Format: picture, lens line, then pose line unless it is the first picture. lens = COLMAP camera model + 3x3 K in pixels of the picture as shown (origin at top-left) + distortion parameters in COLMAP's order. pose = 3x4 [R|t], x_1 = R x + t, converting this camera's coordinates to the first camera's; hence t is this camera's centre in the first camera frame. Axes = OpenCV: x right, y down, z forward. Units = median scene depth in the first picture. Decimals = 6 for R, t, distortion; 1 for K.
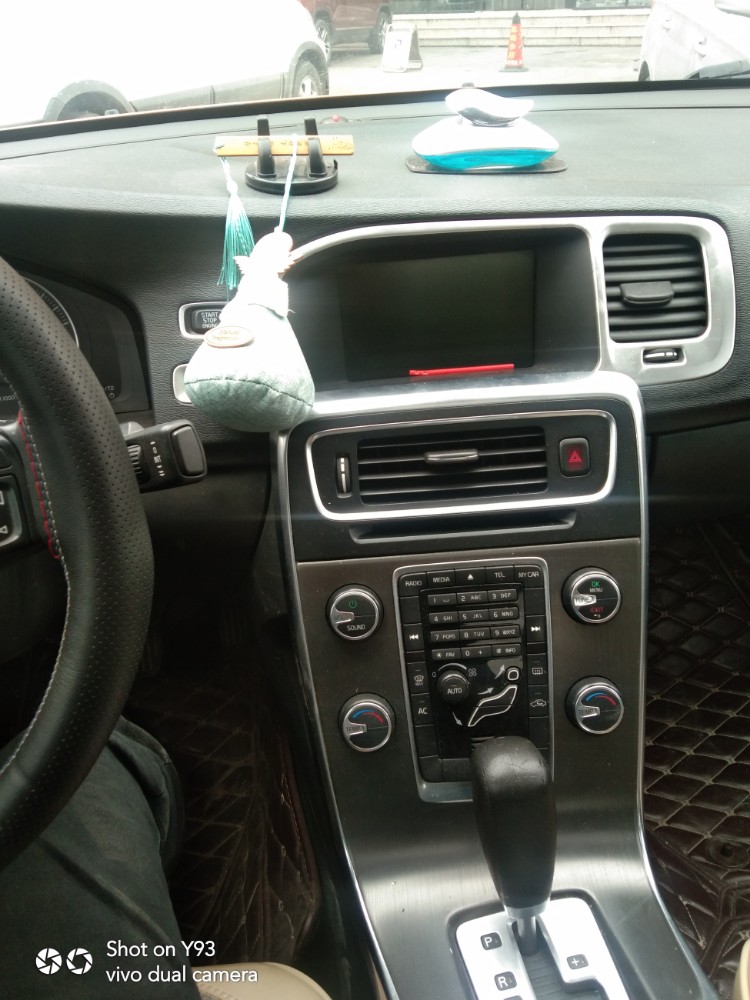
lens RADIAL K [[901.4, 0, 383.5], [0, 901.4, 493.9], [0, 0, 1]] dist [0.012644, 0.031006]
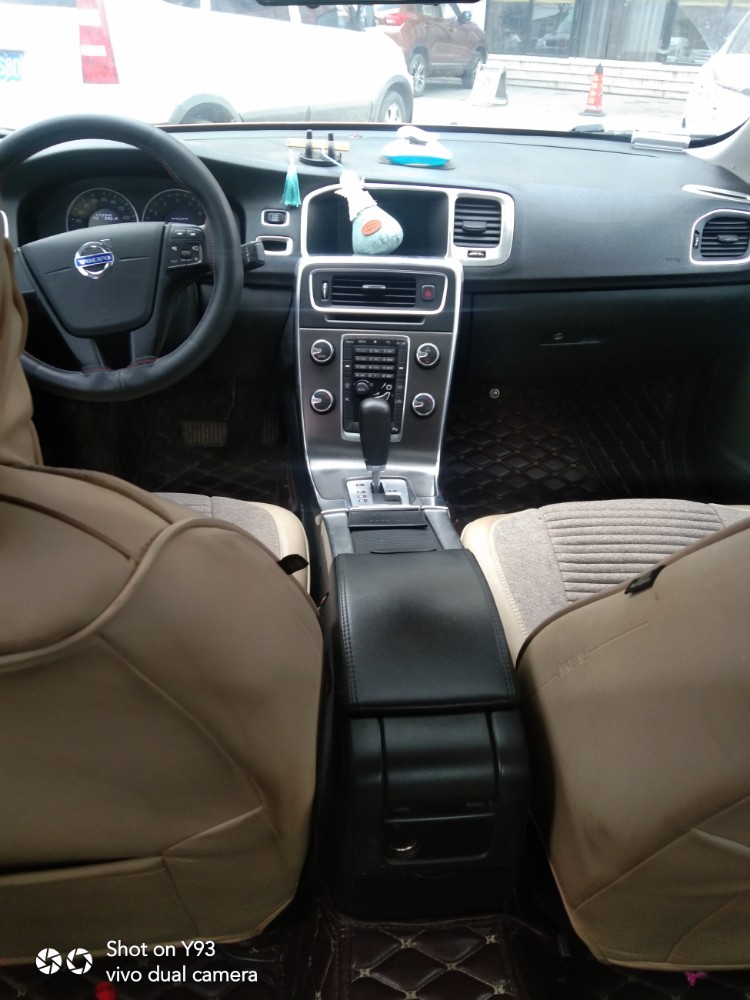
lens RADIAL K [[887.3, 0, 366.4], [0, 887.3, 506.8], [0, 0, 1]] dist [0.002873, -0.025611]
pose [[0.989771, 0.119889, -0.077327, 0.283888], [-0.120305, 0.992737, -0.000716, 0.485939], [0.076680, 0.010011, 0.997006, -1.154778]]
